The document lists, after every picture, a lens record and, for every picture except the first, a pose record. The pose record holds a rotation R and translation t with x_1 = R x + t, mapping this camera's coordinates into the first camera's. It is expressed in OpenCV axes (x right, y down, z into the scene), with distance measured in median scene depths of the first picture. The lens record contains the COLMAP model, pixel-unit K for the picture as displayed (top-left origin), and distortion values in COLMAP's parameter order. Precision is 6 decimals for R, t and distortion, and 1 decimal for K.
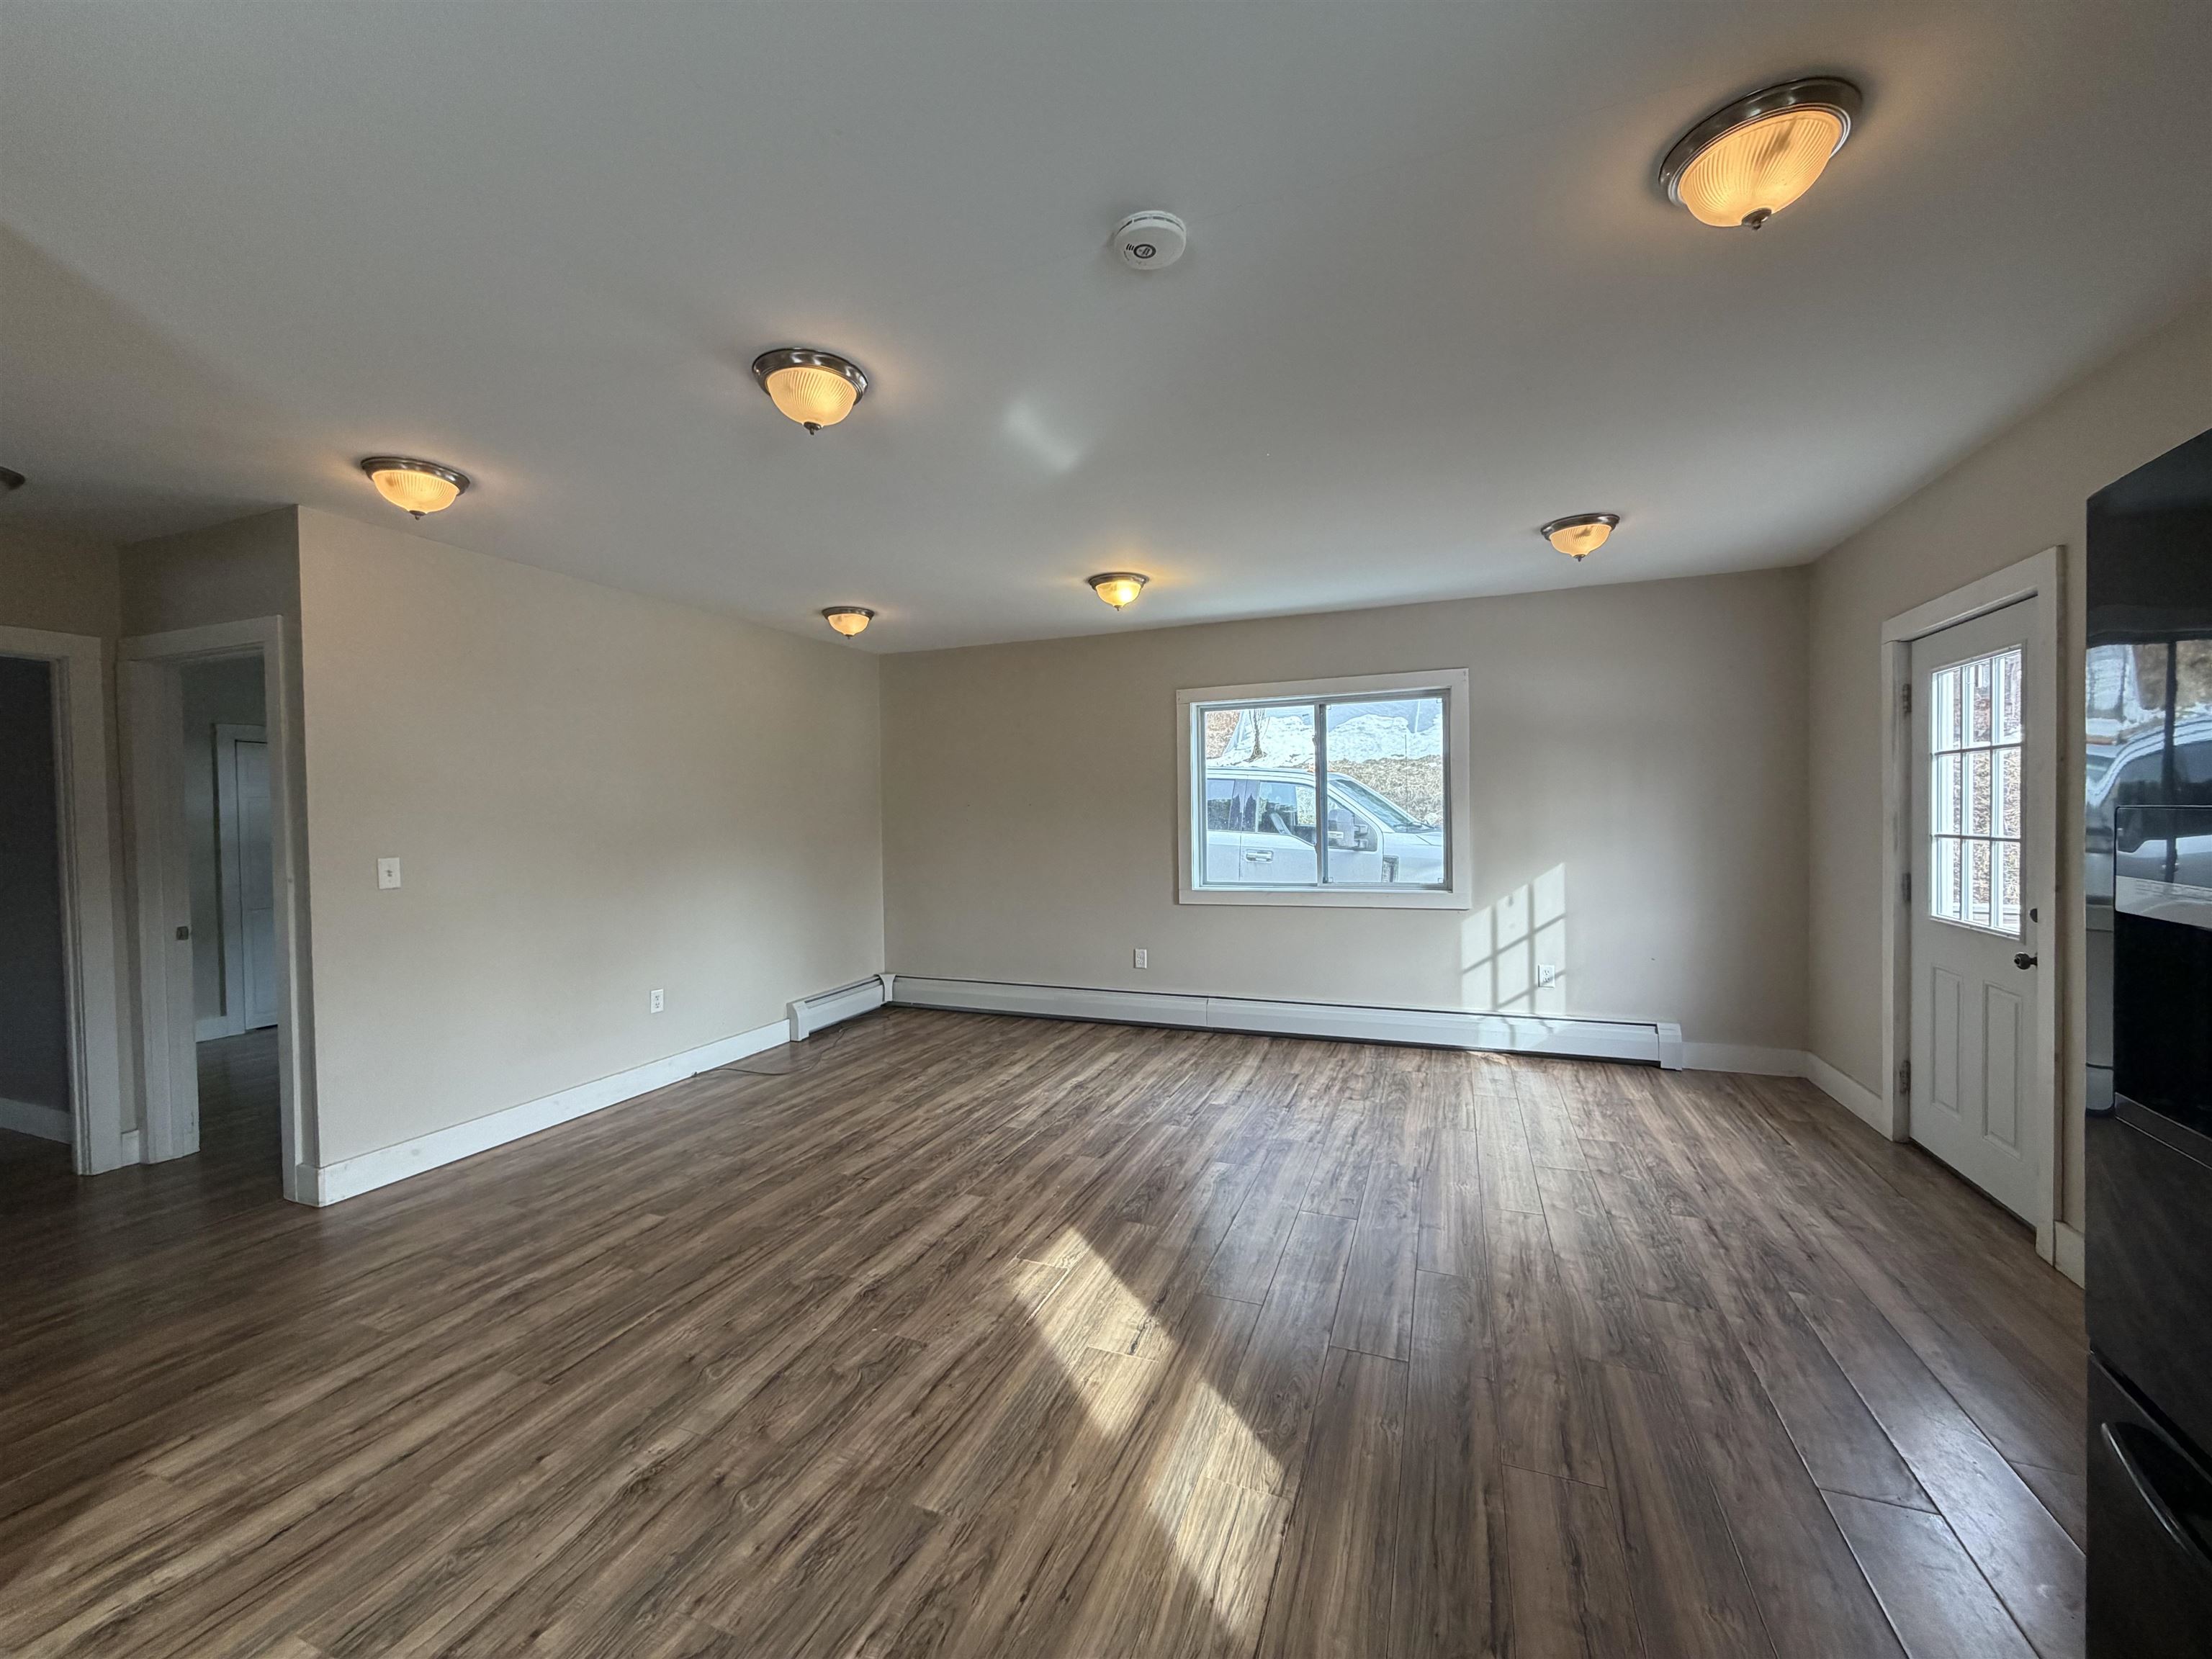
lens RADIAL K [[881.4, 0, 1100.0], [0, 881.4, 829.8], [0, 0, 1]] dist [0.000581, -0.000067]
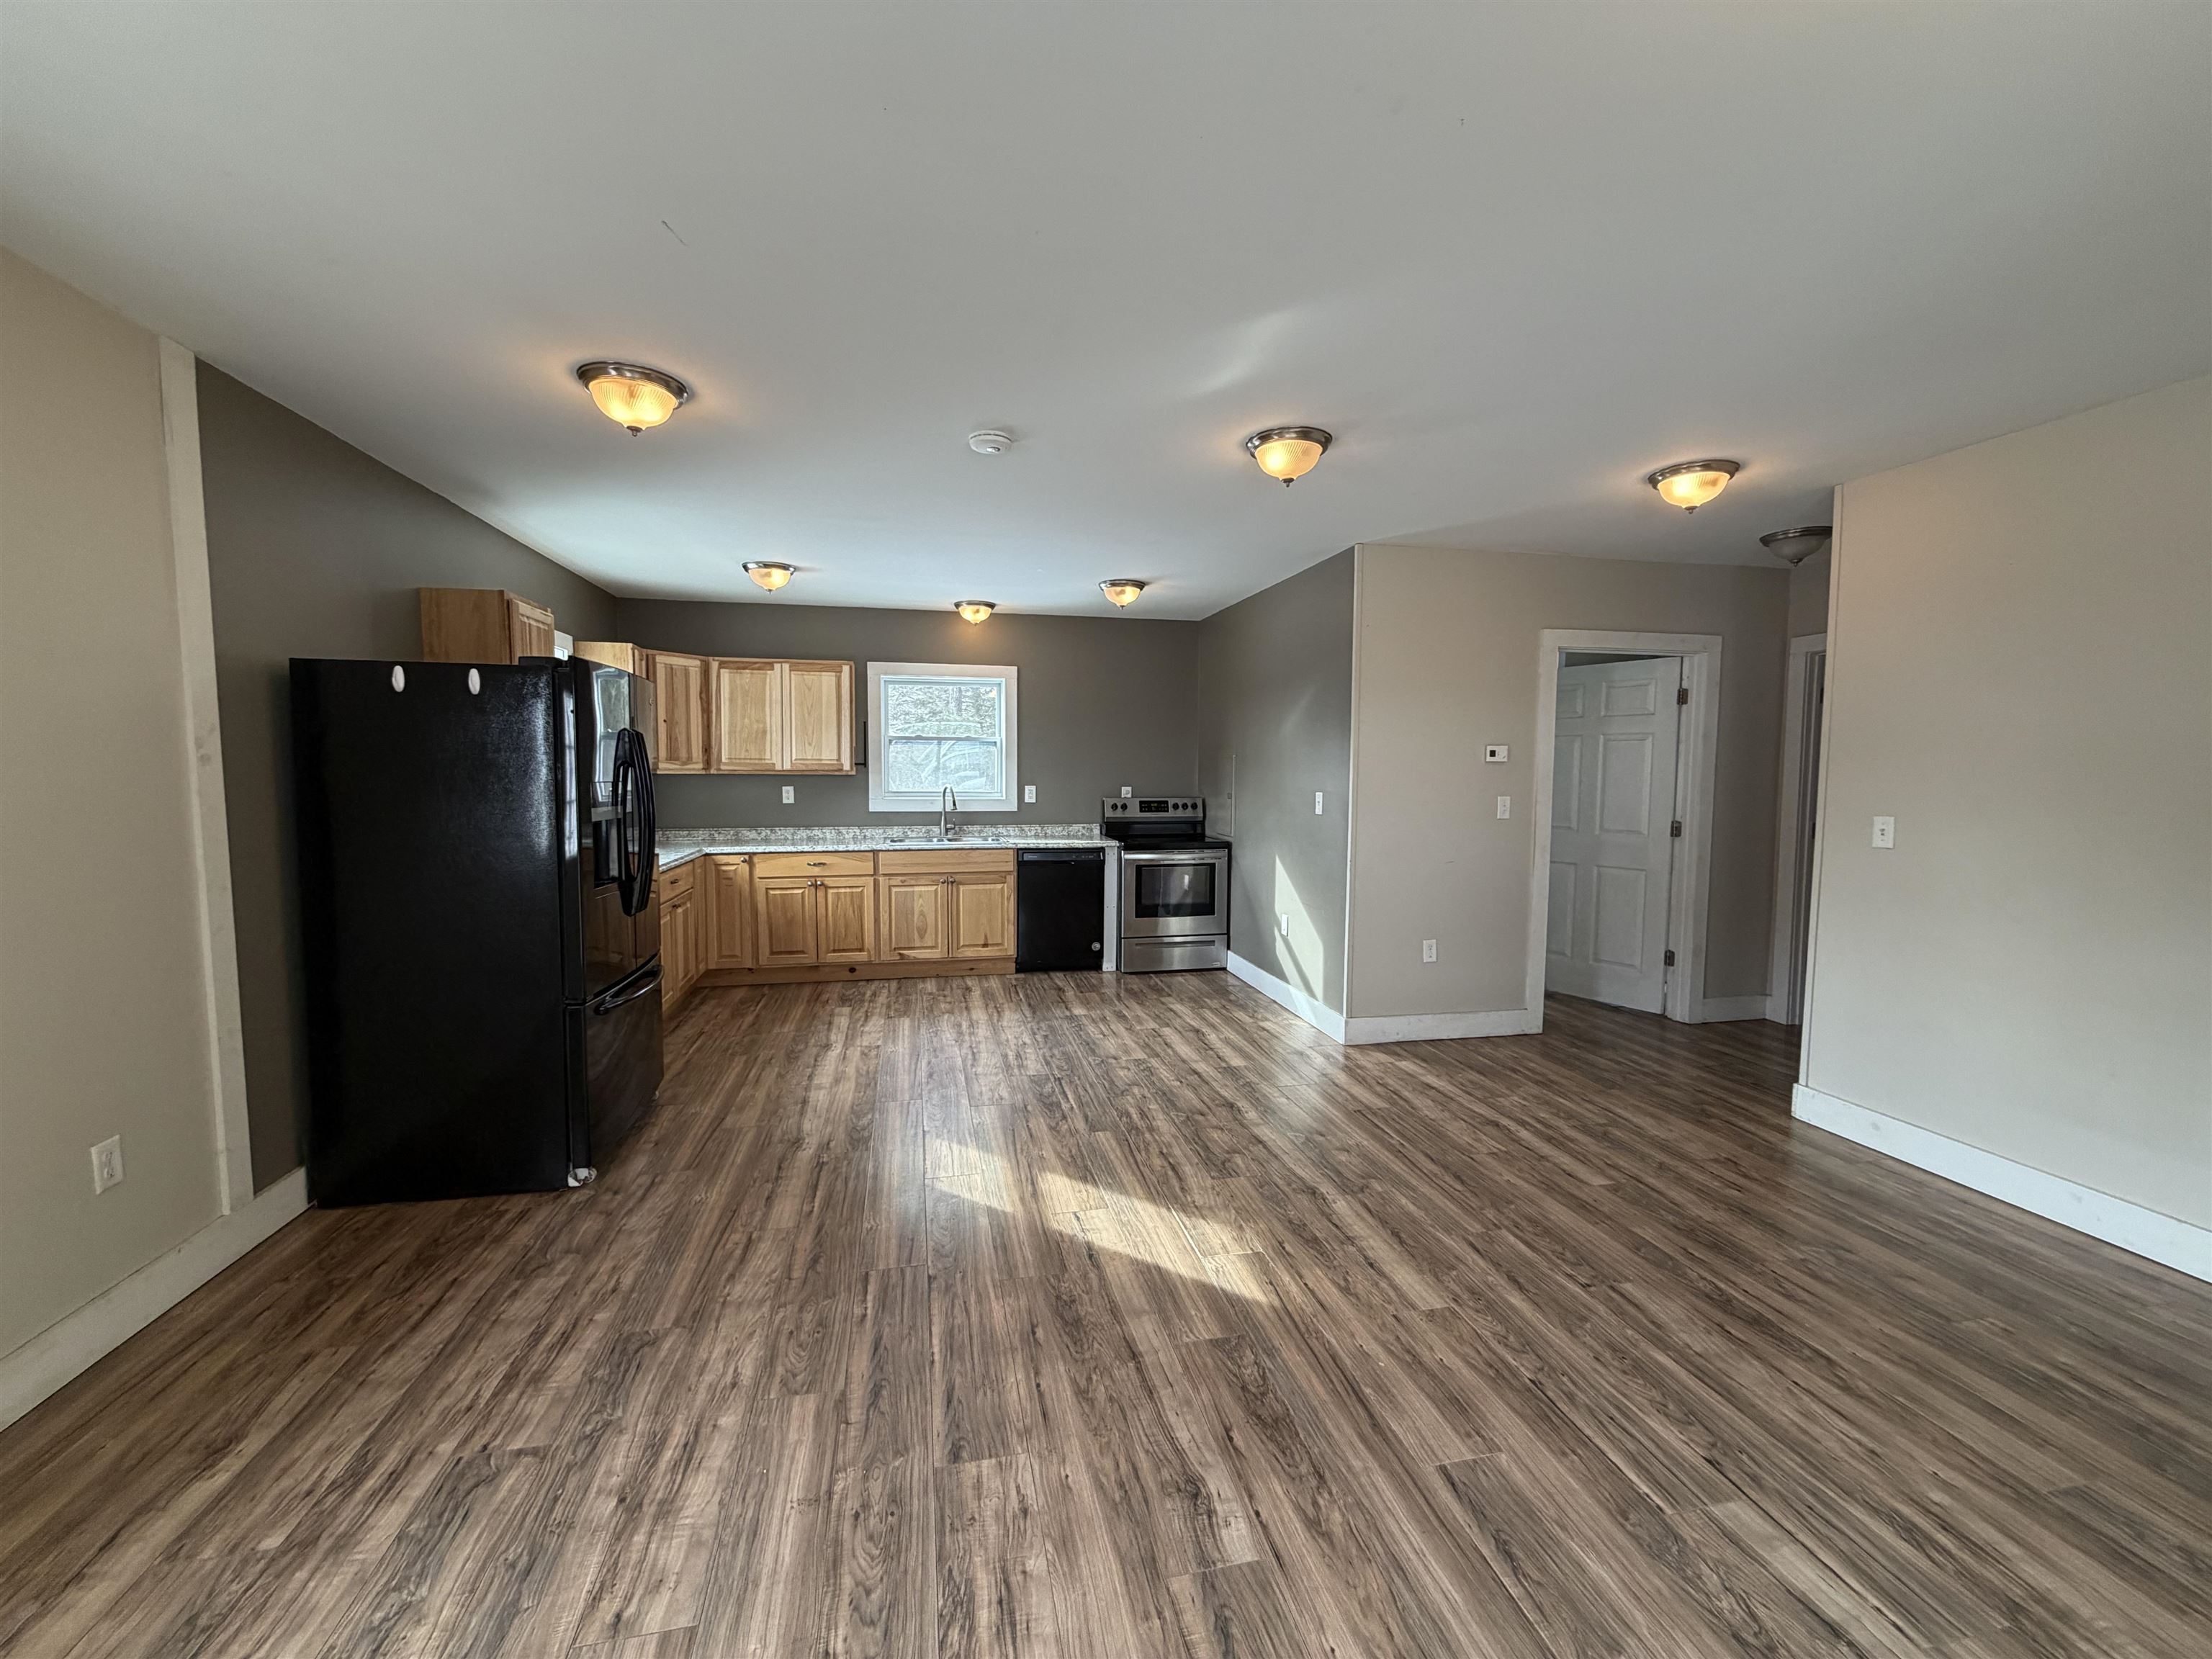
lens RADIAL K [[881.4, 0, 1100.0], [0, 881.4, 829.8], [0, 0, 1]] dist [0.000581, -0.000067]
pose [[-0.831237, 0.051881, -0.553492, 0.563543], [-0.000842, 0.995517, 0.094579, -0.056359], [0.555918, 0.079084, -0.827467, 1.690524]]
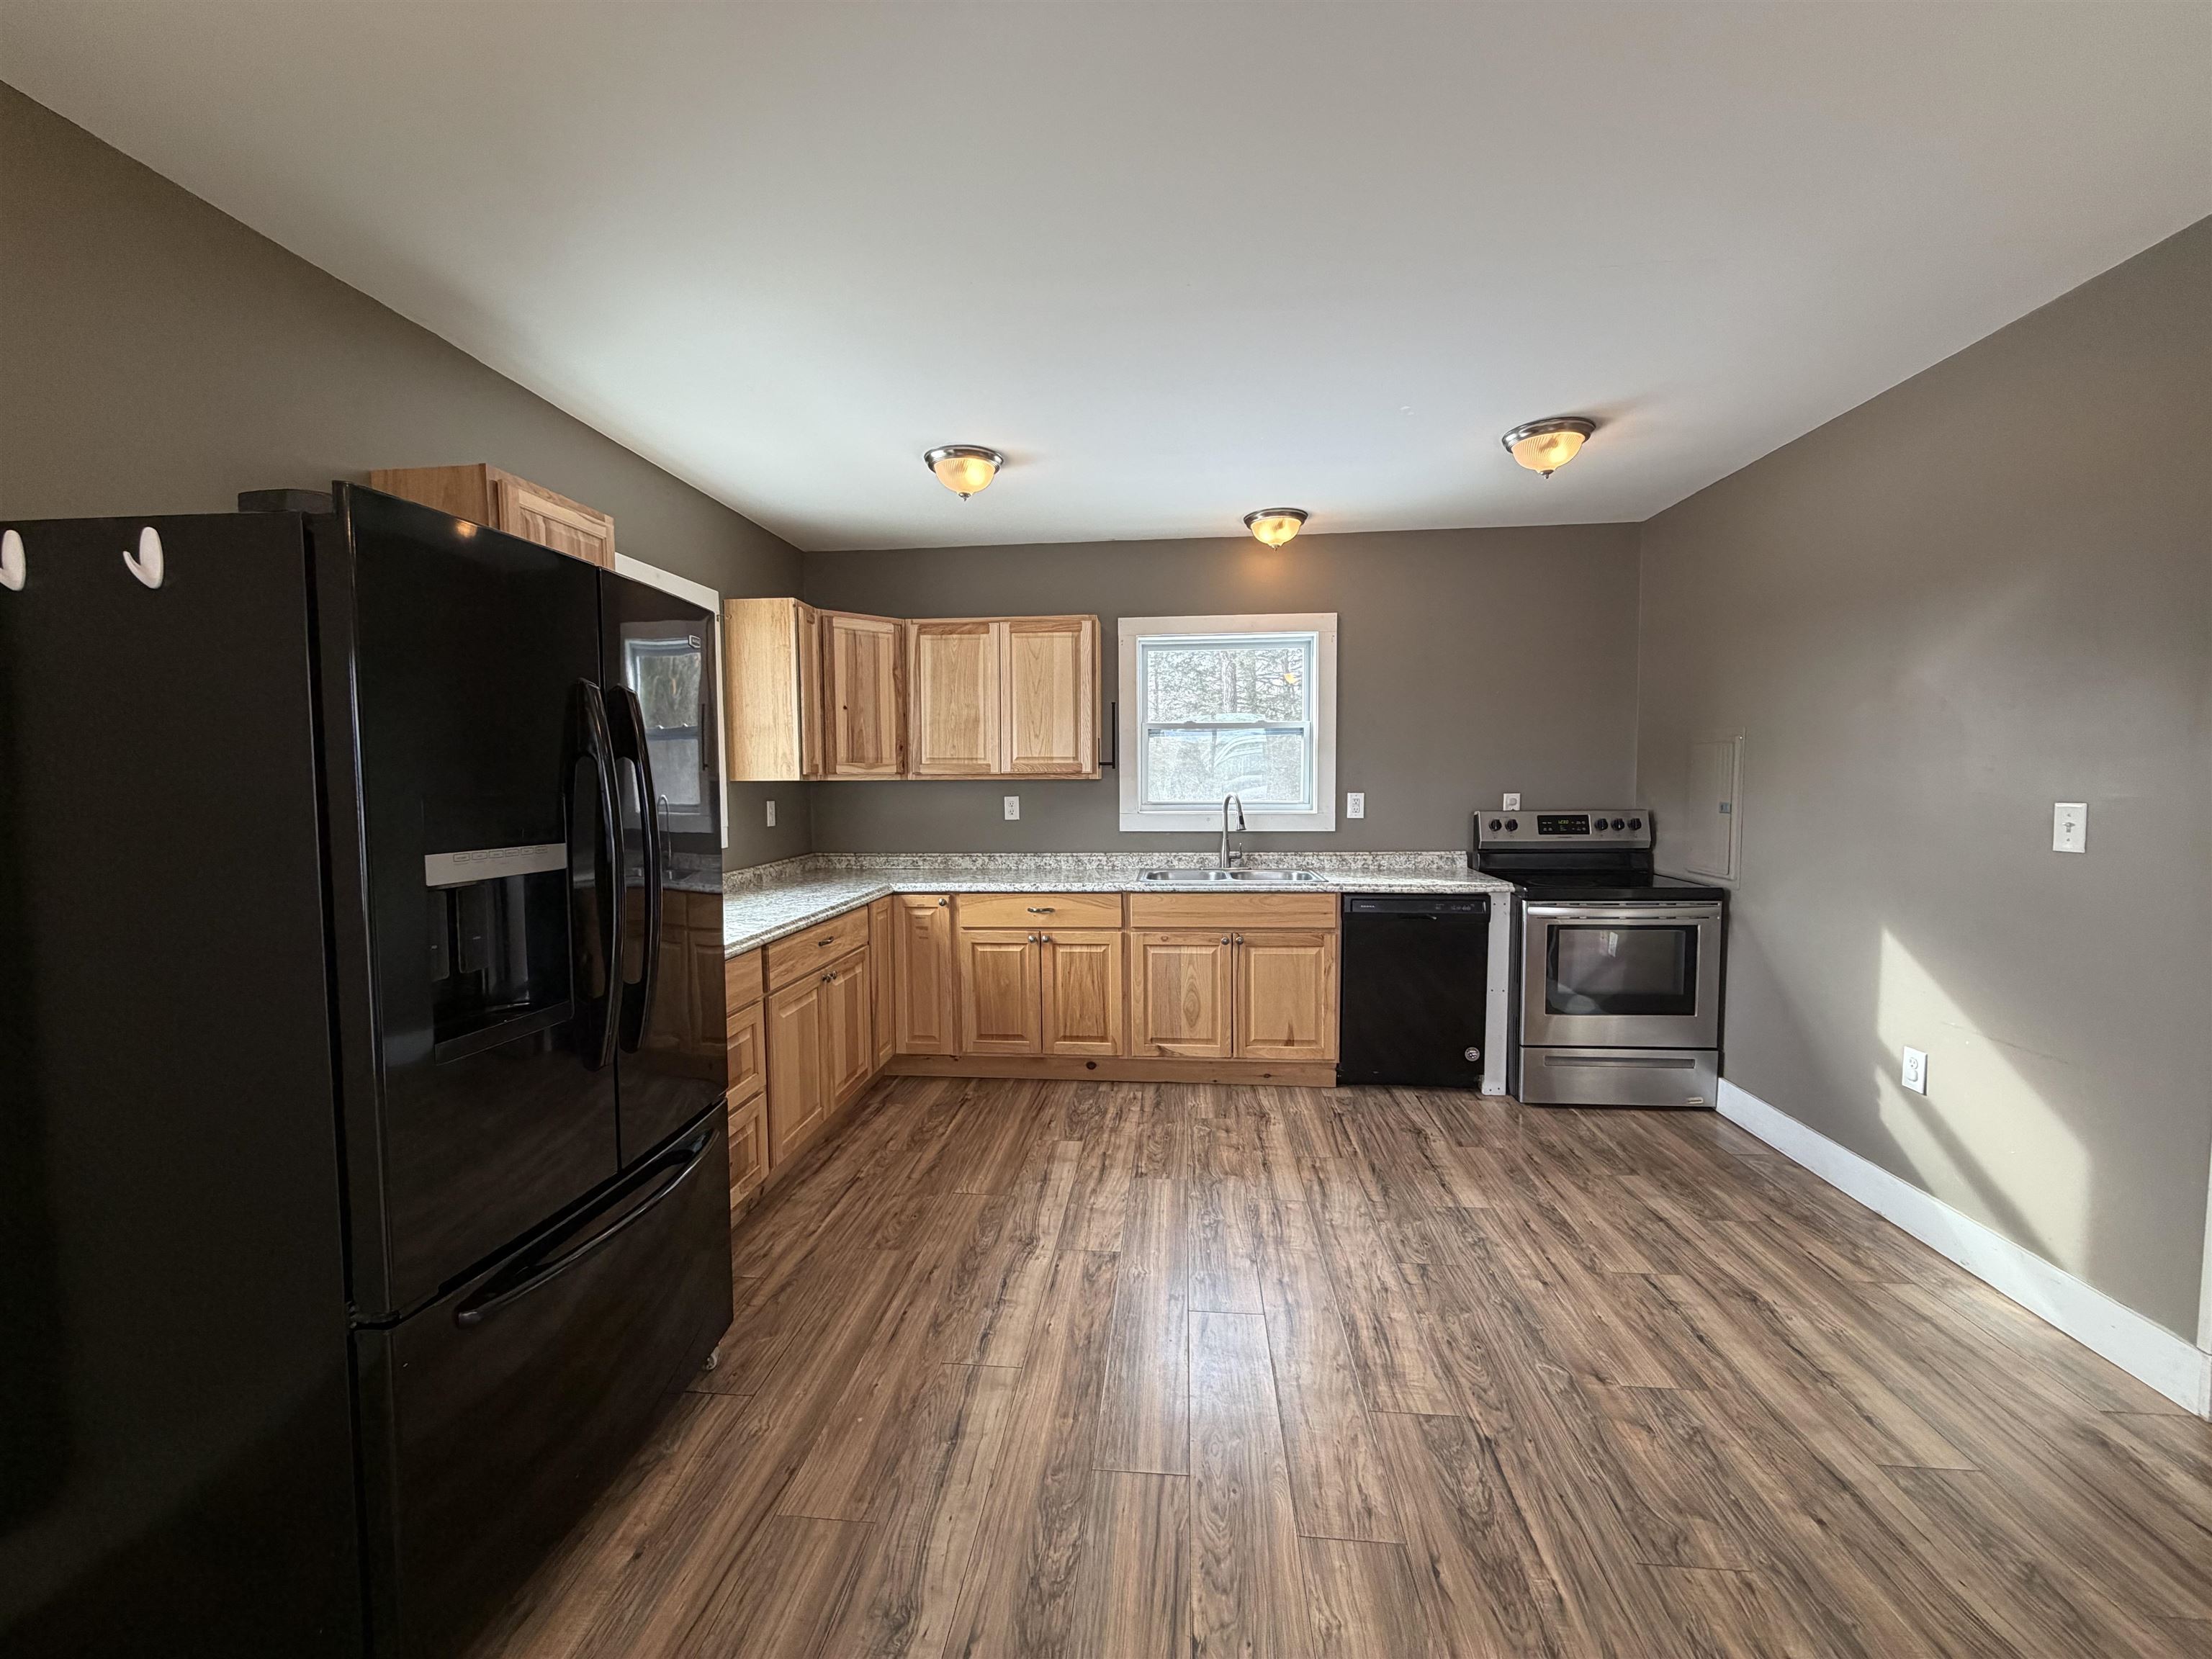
lens RADIAL K [[881.4, 0, 1100.0], [0, 881.4, 829.8], [0, 0, 1]] dist [0.000581, -0.000067]
pose [[-0.959527, 0.042475, -0.278394, 0.265599], [0.019997, 0.996341, 0.083092, -0.022878], [0.280905, 0.074162, -0.956866, 0.966515]]
